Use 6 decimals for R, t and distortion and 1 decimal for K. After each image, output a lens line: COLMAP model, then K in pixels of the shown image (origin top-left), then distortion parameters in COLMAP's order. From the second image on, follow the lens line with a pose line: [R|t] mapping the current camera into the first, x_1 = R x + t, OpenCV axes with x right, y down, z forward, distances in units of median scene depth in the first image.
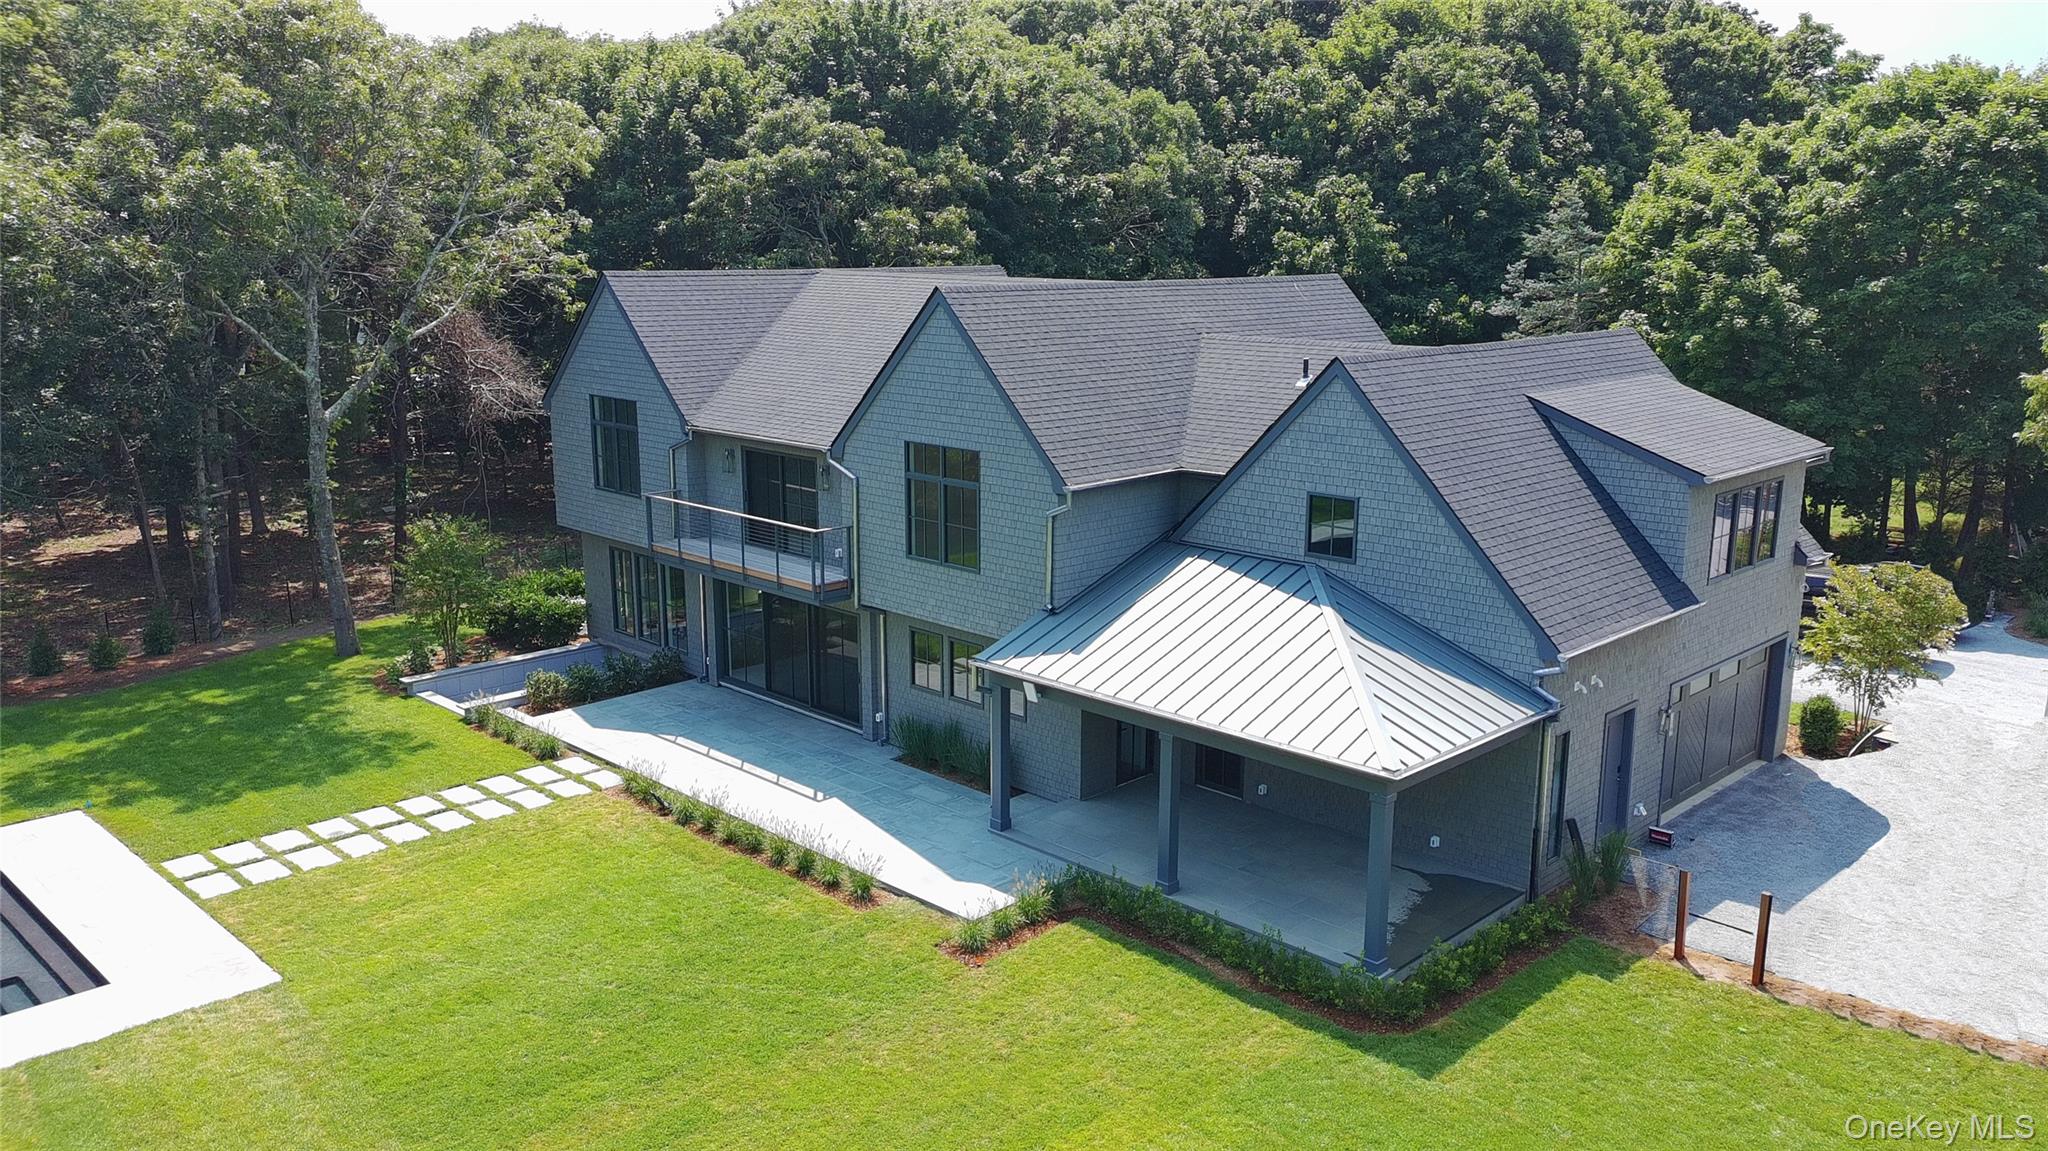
lens RADIAL K [[1564.5, 0, 1024.0], [0, 1564.5, 575.5], [0, 0, 1]] dist [0.054068, -0.025084]
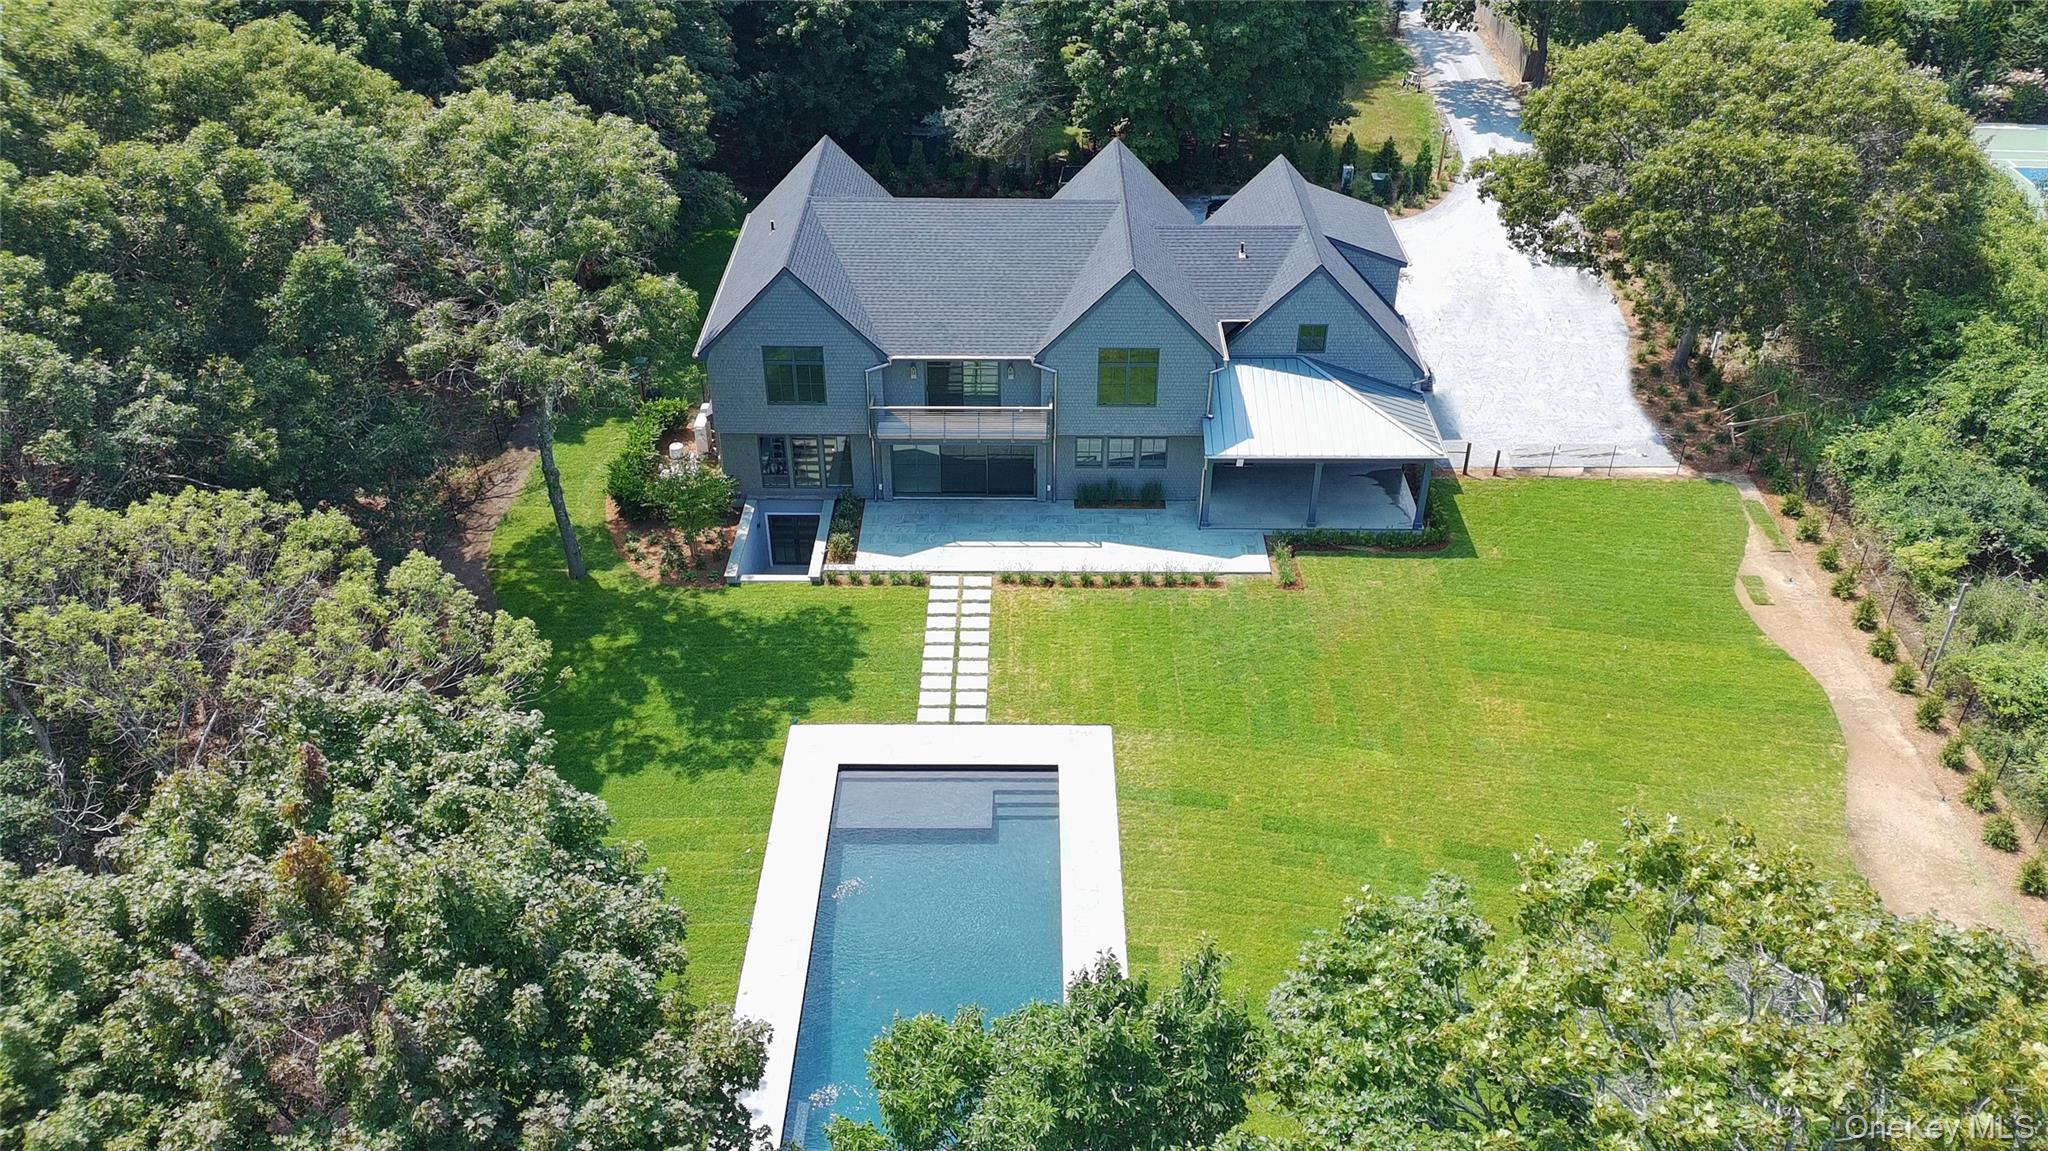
lens RADIAL K [[1564.5, 0, 1024.0], [0, 1564.5, 575.5], [0, 0, 1]] dist [0.054068, -0.025084]
pose [[0.715892, -0.399432, 0.572671, -1.163587], [0.152613, 0.889883, 0.429904, -0.585869], [-0.681328, -0.220368, 0.698019, -0.233433]]
